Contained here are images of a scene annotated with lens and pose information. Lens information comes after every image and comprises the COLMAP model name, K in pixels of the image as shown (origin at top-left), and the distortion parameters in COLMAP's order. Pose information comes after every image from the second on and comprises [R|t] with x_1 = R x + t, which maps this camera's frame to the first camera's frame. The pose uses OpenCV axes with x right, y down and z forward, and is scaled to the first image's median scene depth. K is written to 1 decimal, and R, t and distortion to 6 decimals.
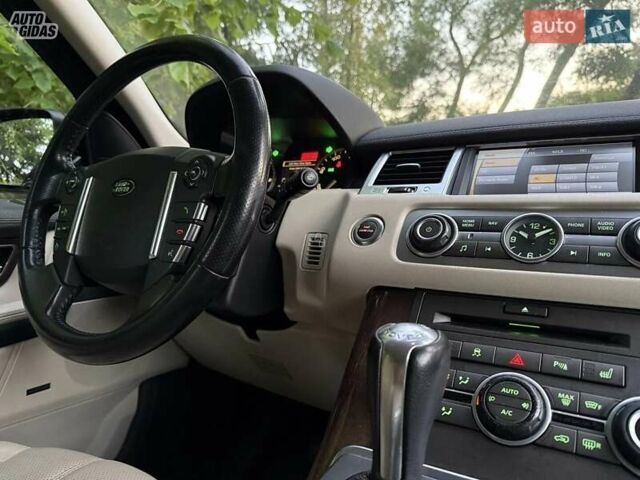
lens RADIAL K [[453.0, 0, 320.0], [0, 453.0, 240.0], [0, 0, 1]] dist [-0.003409, -0.007038]
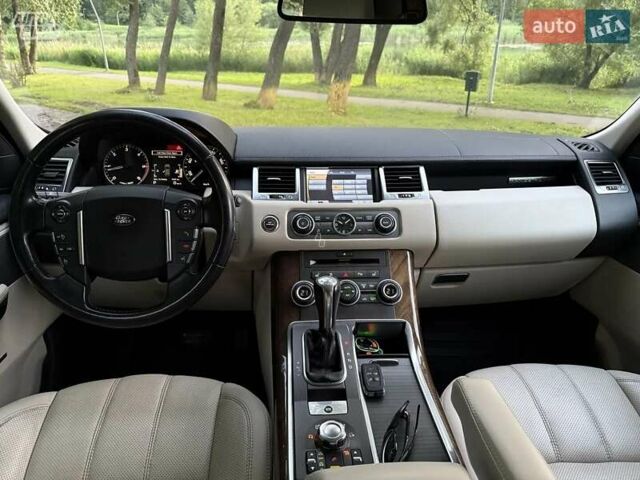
lens RADIAL K [[453.0, 0, 320.0], [0, 453.0, 240.0], [0, 0, 1]] dist [-0.003409, -0.007038]
pose [[0.800720, -0.197274, 0.565624, -0.986694], [0.022497, 0.953456, 0.300692, -0.629472], [-0.598616, -0.228045, 0.767889, -0.781117]]
